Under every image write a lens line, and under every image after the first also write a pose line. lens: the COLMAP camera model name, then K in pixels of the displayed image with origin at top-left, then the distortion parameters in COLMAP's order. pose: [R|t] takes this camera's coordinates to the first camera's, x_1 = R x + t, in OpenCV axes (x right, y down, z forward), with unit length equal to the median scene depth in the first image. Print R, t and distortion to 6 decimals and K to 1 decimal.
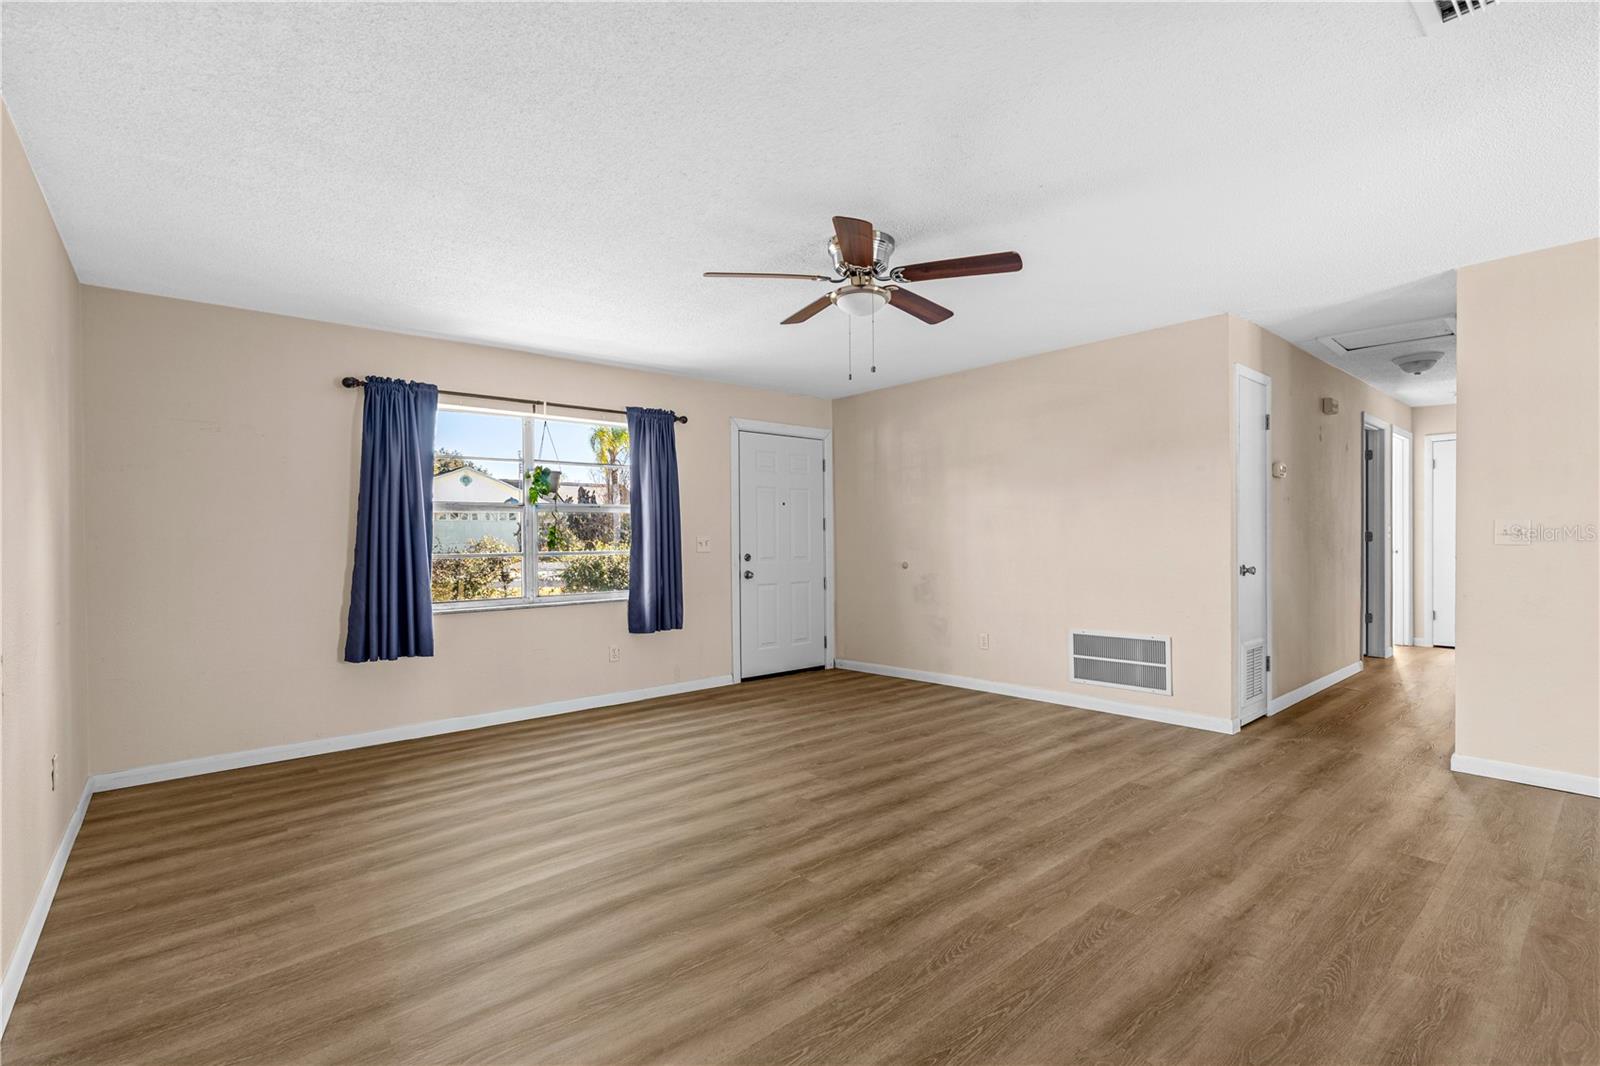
lens RADIAL K [[730.9, 0, 800.0], [0, 730.9, 533.0], [0, 0, 1]] dist [-0.009302, 0.000298]
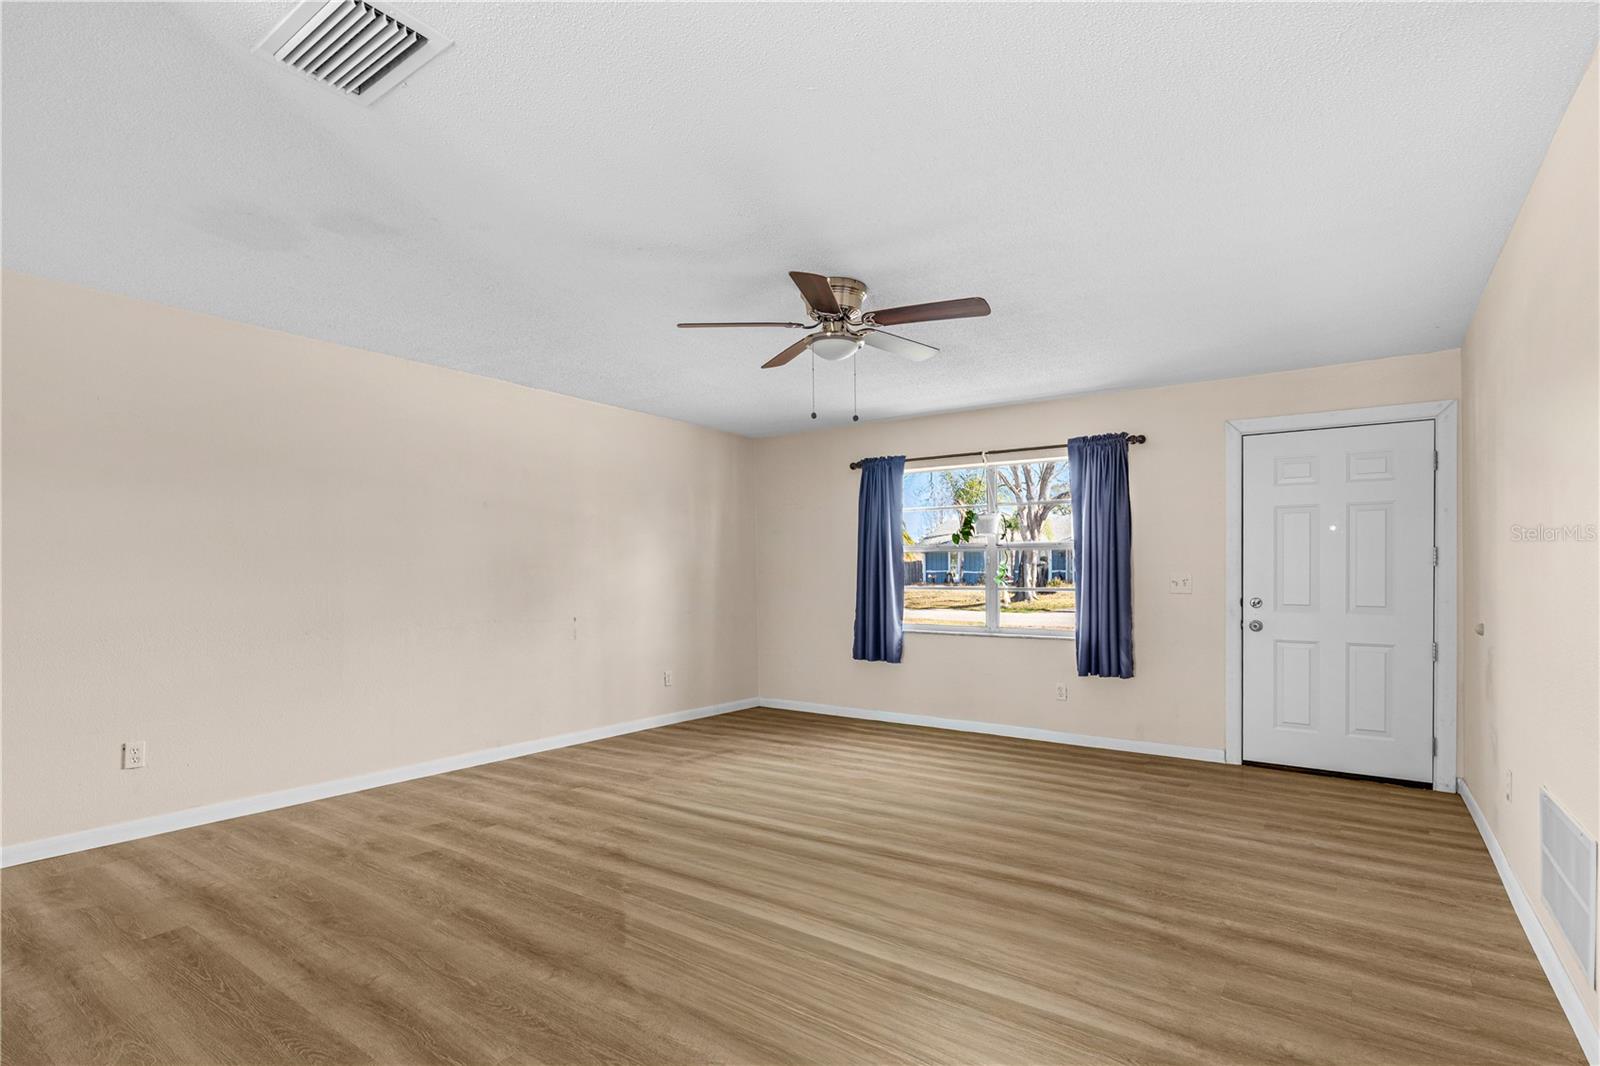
lens RADIAL K [[771.1, 0, 798.1], [0, 771.1, 585.4], [0, 0, 1]] dist [-0.017622, 0.000071]
pose [[0.244905, 0.024260, -0.969243, 0.780163], [0.001454, 0.999677, 0.025390, -0.006894], [0.969546, -0.007628, 0.244791, 0.473692]]
